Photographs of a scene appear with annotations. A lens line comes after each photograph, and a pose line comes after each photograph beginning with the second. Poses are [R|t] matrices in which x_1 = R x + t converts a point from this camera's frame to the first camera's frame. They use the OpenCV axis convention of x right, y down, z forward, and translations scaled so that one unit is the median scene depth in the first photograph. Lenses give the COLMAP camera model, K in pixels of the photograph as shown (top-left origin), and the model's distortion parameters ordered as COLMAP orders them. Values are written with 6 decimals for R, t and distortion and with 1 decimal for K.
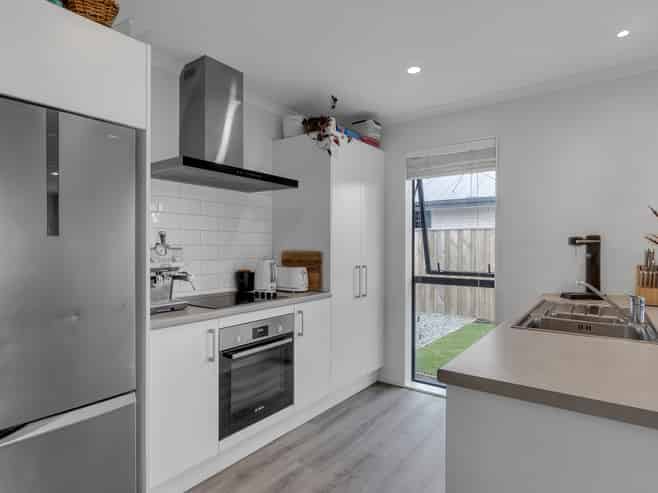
lens RADIAL K [[381.6, 0, 329.0], [0, 381.6, 246.5], [0, 0, 1]] dist [-0.018453, 0.000639]
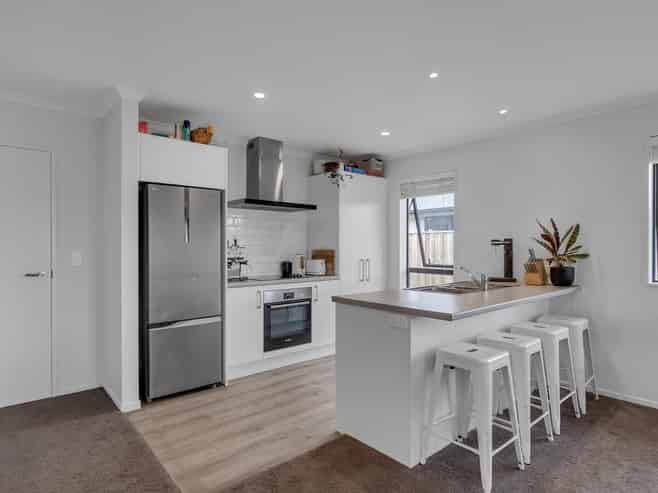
lens RADIAL K [[381.6, 0, 329.0], [0, 381.6, 246.5], [0, 0, 1]] dist [-0.018453, 0.000639]
pose [[0.976535, -0.001942, -0.215349, 0.303116], [0.001554, 0.999997, -0.001970, 0.003387], [0.215352, 0.001589, 0.976535, -0.531065]]
